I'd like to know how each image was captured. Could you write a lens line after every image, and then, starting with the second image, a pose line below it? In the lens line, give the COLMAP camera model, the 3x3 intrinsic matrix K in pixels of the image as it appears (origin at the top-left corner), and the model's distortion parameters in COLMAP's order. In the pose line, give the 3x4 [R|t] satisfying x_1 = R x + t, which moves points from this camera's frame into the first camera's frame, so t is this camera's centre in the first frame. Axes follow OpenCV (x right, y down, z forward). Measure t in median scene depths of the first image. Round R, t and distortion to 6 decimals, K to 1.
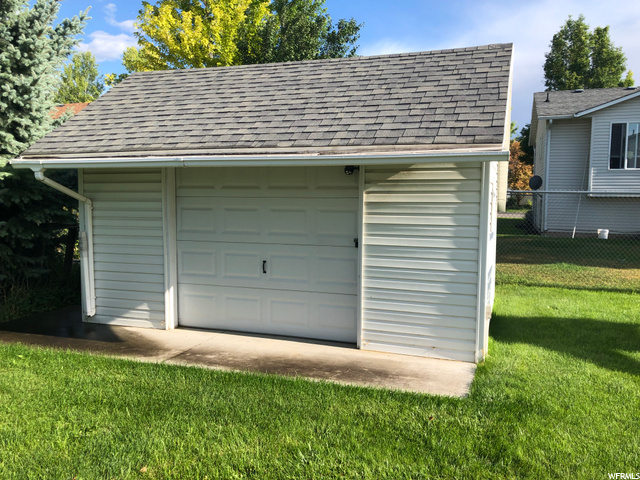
lens RADIAL K [[534.1, 0, 323.1], [0, 534.1, 244.7], [0, 0, 1]] dist [0.013160, 0.004704]
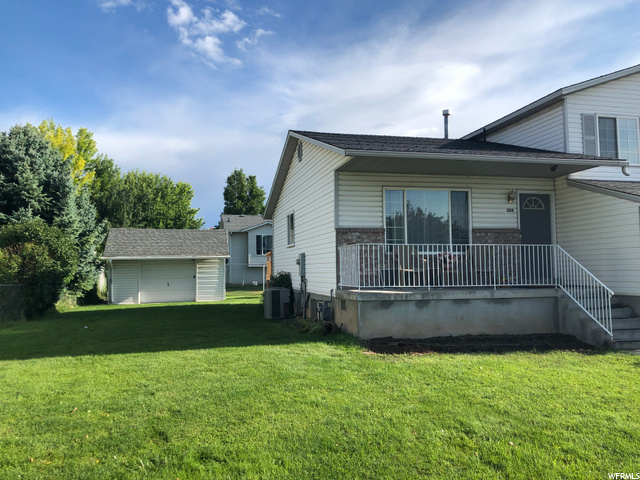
lens RADIAL K [[534.1, 0, 320.5], [0, 534.1, 239.8], [0, 0, 1]] dist [0.013160, 0.004704]
pose [[0.838979, 0.009997, 0.544073, -0.436864], [0.072098, 0.988974, -0.129350, 0.101086], [-0.539367, 0.147748, 0.829008, -0.959284]]
